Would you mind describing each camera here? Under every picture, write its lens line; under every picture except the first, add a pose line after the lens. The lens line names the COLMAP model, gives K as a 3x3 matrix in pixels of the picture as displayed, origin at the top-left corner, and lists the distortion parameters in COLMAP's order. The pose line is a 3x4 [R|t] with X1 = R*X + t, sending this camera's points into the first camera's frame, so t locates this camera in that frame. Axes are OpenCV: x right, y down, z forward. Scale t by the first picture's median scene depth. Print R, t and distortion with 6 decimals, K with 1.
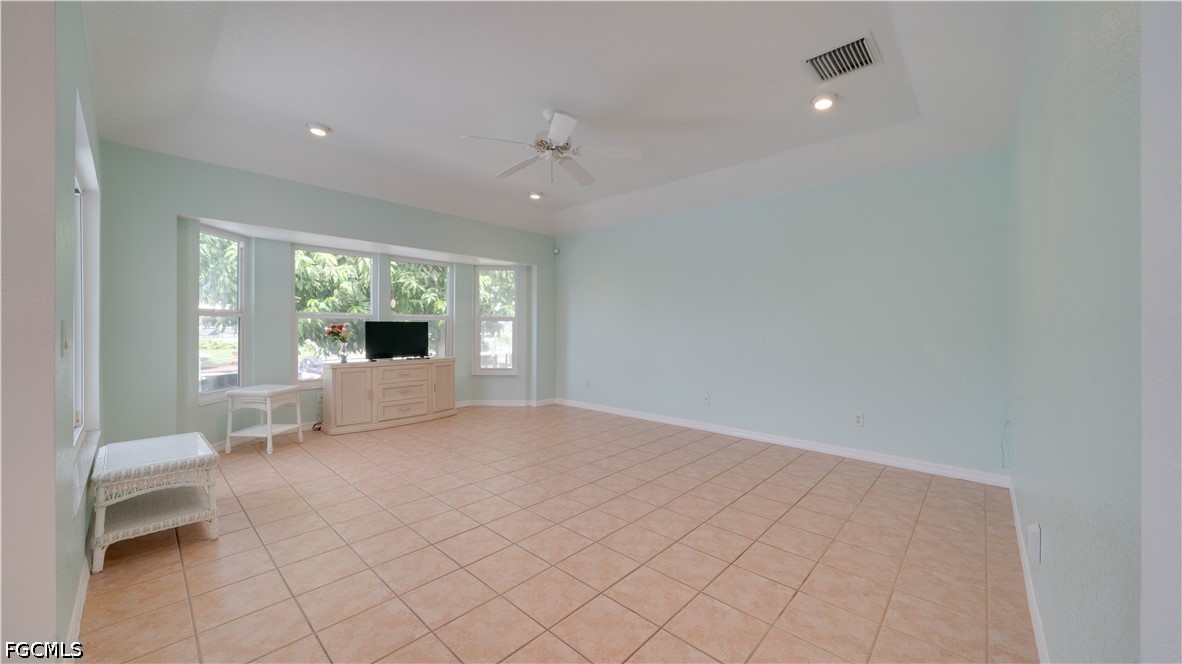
lens RADIAL K [[441.0, 0, 585.7], [0, 441.0, 326.5], [0, 0, 1]] dist [-0.003337, 0.000450]
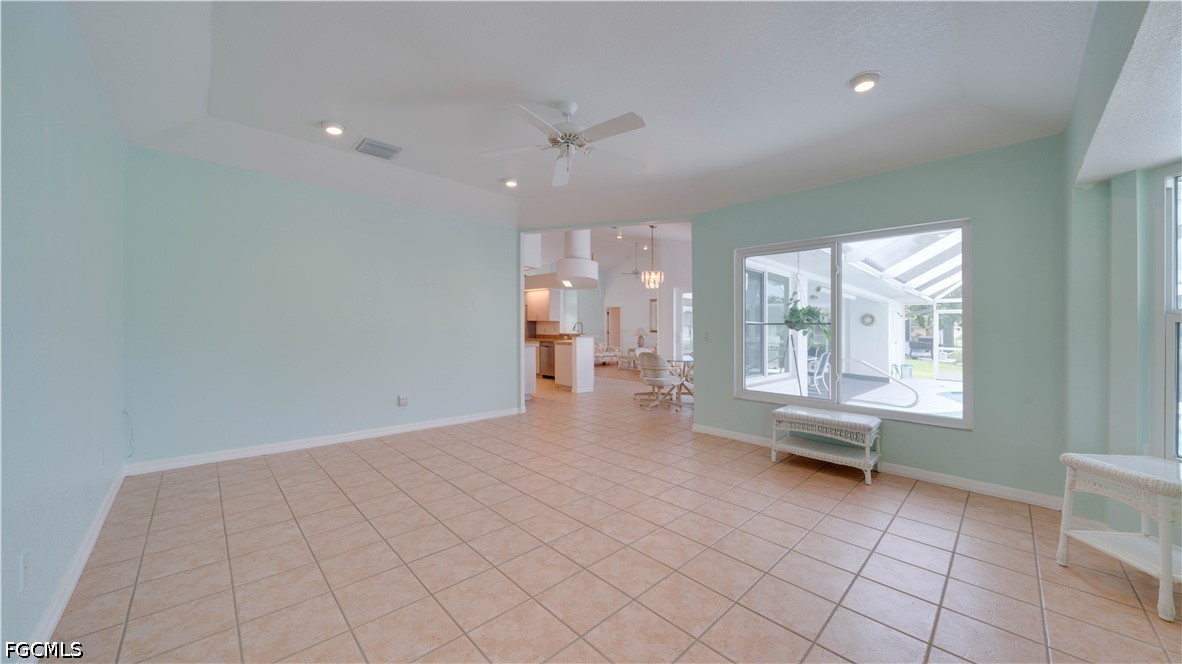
lens RADIAL K [[411.7, 0, 585.9], [0, 411.7, 324.4], [0, 0, 1]] dist [-0.008550, 0.000550]
pose [[-0.998255, -0.019456, 0.055747, -0.101502], [-0.020316, 0.999683, -0.014904, 0.002526], [-0.055439, -0.016010, -0.998334, 1.209436]]
